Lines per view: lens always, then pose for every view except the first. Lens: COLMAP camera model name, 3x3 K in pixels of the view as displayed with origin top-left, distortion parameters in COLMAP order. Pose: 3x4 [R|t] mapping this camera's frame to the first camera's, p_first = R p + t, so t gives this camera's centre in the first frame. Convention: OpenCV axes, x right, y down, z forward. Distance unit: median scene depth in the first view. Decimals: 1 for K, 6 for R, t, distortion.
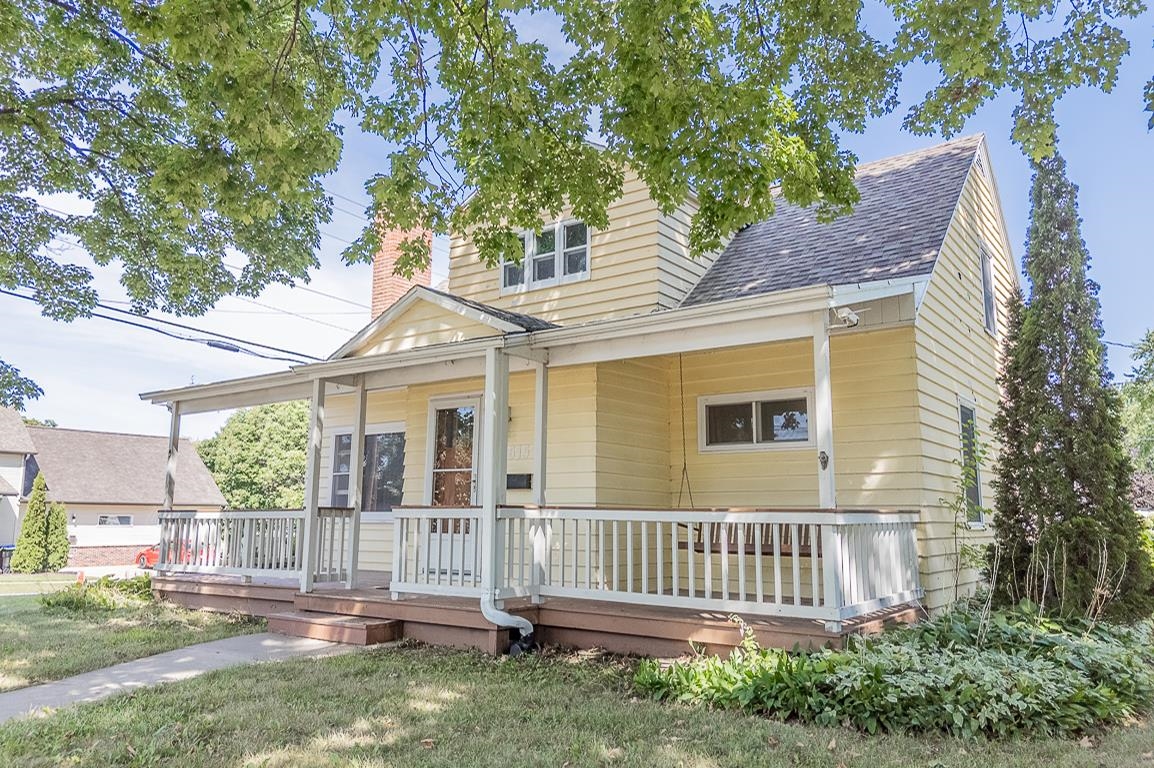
lens RADIAL K [[871.4, 0, 577.0], [0, 871.4, 384.0], [0, 0, 1]] dist [0.111478, -0.357760]
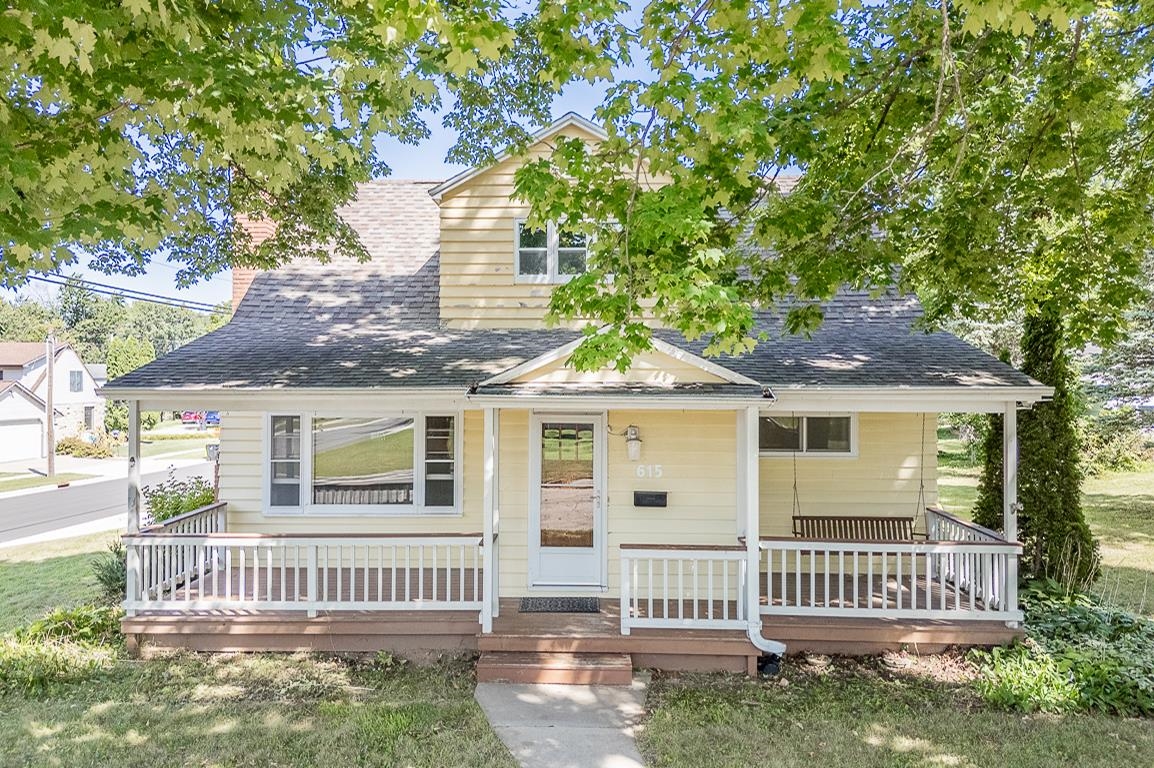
lens RADIAL K [[871.4, 0, 577.0], [0, 871.4, 384.0], [0, 0, 1]] dist [0.111478, -0.357760]
pose [[0.815024, -0.008171, 0.579369, -0.767340], [-0.089879, 0.986015, 0.140343, -0.171232], [-0.572413, -0.166456, 0.802892, 0.213237]]
